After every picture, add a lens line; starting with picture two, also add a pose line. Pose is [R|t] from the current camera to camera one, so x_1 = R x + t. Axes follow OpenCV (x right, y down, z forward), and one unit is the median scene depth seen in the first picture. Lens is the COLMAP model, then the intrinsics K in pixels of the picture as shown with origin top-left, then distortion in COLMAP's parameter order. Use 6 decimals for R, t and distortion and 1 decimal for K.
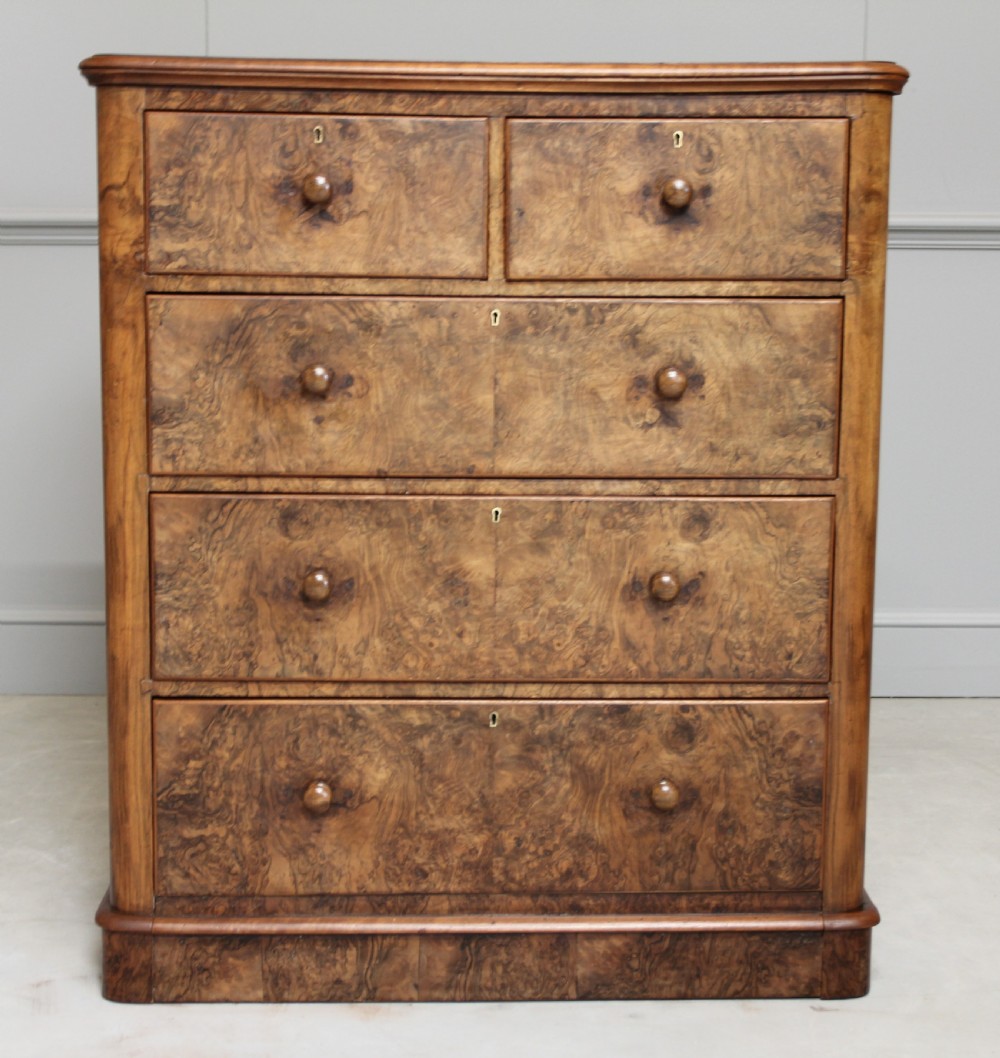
lens RADIAL K [[2122.8, 0, 500.0], [0, 2122.8, 529.0], [0, 0, 1]] dist [-0.007716, -0.182262]
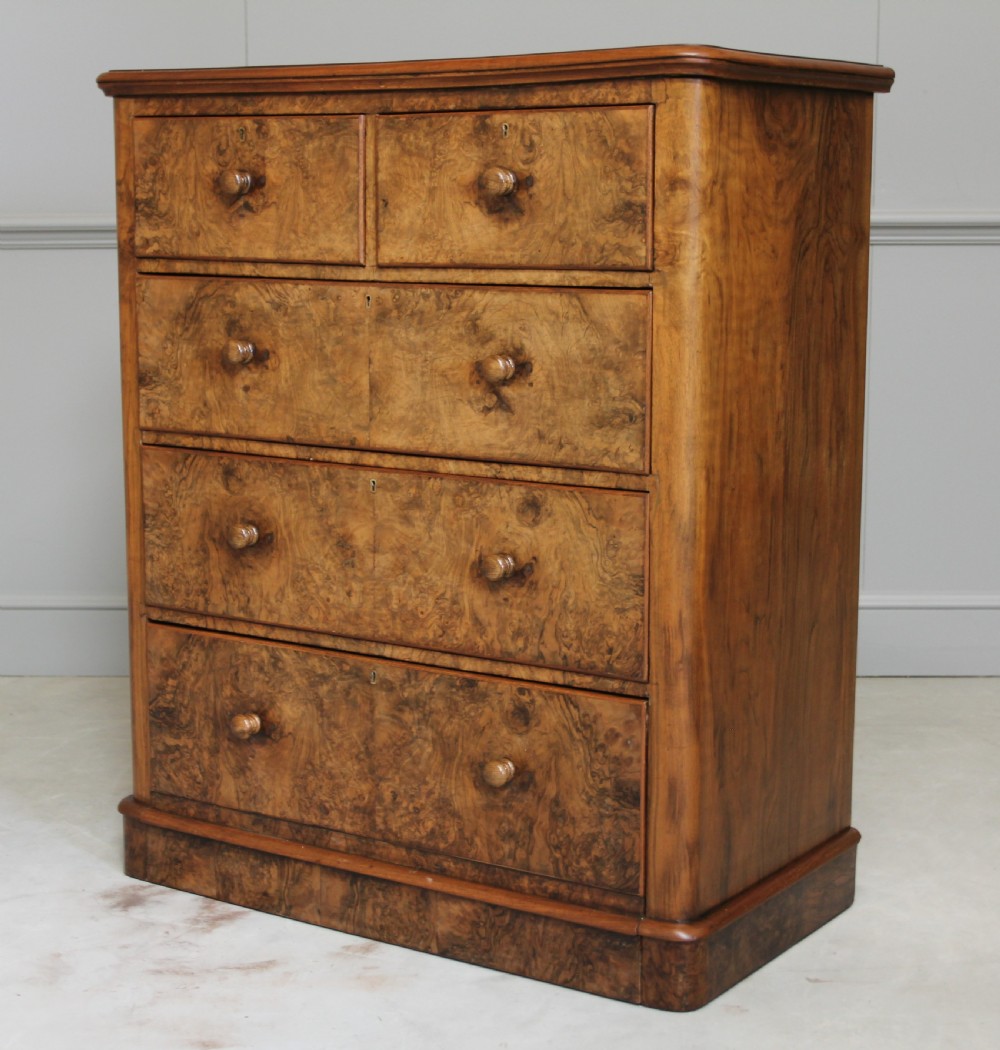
lens RADIAL K [[2106.7, 0, 500.0], [0, 2106.7, 525.0], [0, 0, 1]] dist [-0.007716, -0.182262]
pose [[0.806327, 0.085245, -0.585295, 0.677457], [-0.081579, 0.996131, 0.032694, -0.026830], [0.585817, 0.021386, 0.810161, 0.177201]]
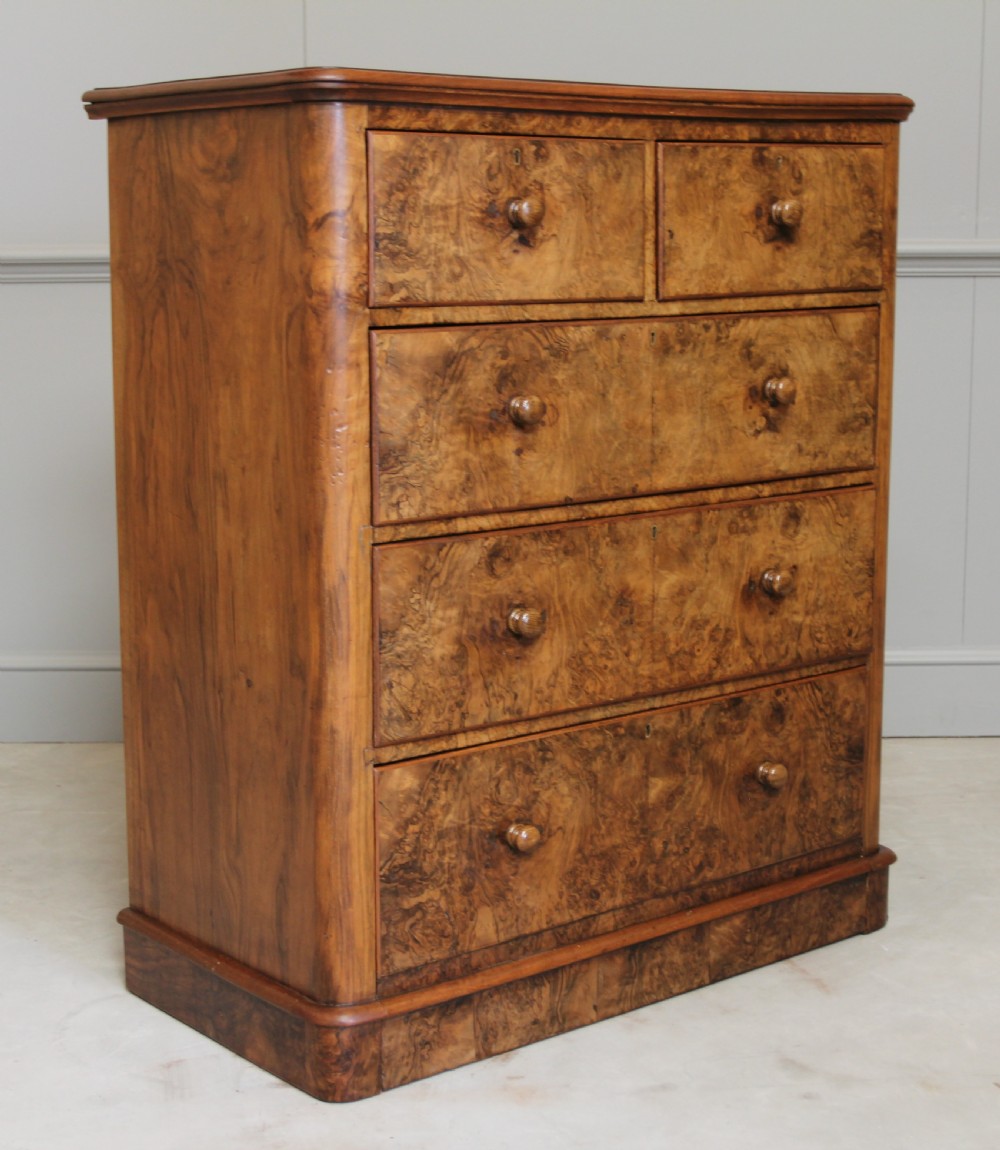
lens RADIAL K [[2052.0, 0, 500.0], [0, 2052.0, 575.0], [0, 0, 1]] dist [-0.022864, 0.052714]
pose [[0.798272, -0.115684, 0.591083, -0.650074], [0.104162, 0.993110, 0.053692, -0.046443], [-0.593222, 0.018708, 0.804822, 0.250084]]
